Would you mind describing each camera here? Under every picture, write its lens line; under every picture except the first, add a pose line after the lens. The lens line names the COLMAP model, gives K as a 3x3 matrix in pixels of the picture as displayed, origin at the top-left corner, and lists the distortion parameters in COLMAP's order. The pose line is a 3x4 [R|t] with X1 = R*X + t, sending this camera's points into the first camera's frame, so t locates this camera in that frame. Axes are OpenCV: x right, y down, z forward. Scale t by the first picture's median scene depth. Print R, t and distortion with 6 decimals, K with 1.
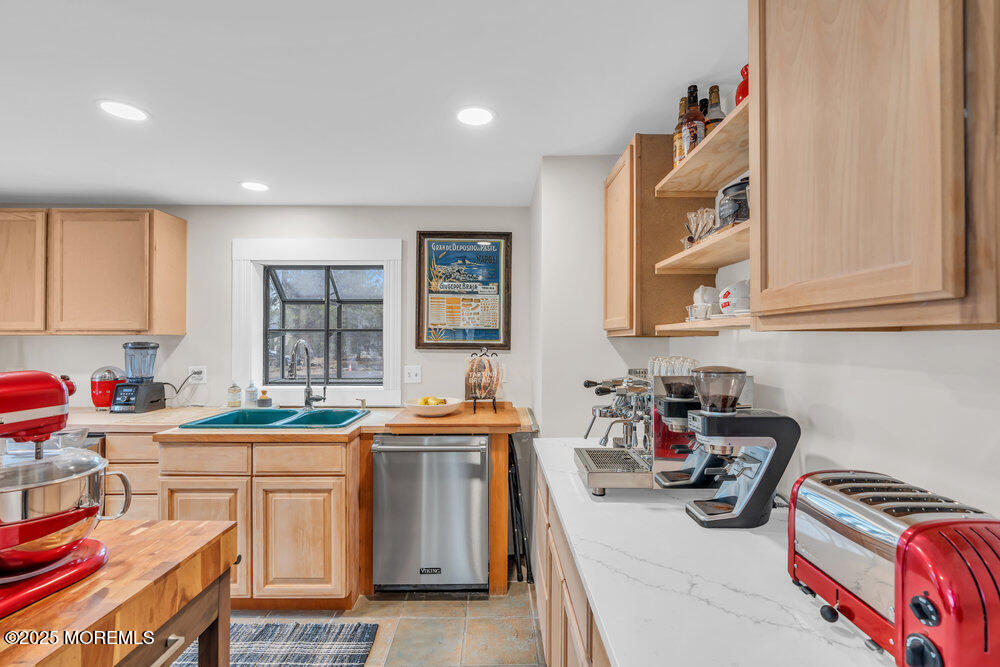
lens RADIAL K [[447.4, 0, 500.9], [0, 447.4, 334.4], [0, 0, 1]] dist [-0.010336, 0.003470]
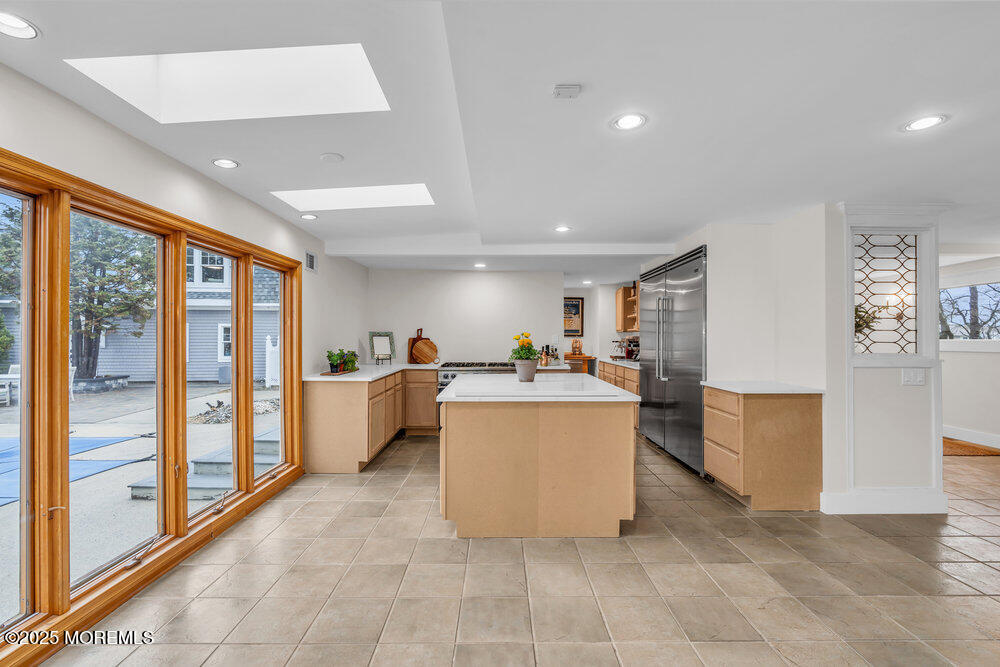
lens RADIAL K [[447.4, 0, 500.9], [0, 447.4, 334.4], [0, 0, 1]] dist [-0.010336, 0.003470]
pose [[0.999995, -0.002106, -0.002307, -0.527500], [0.002116, 0.999989, 0.004250, 0.005504], [0.002298, -0.004255, 0.999988, -2.009578]]
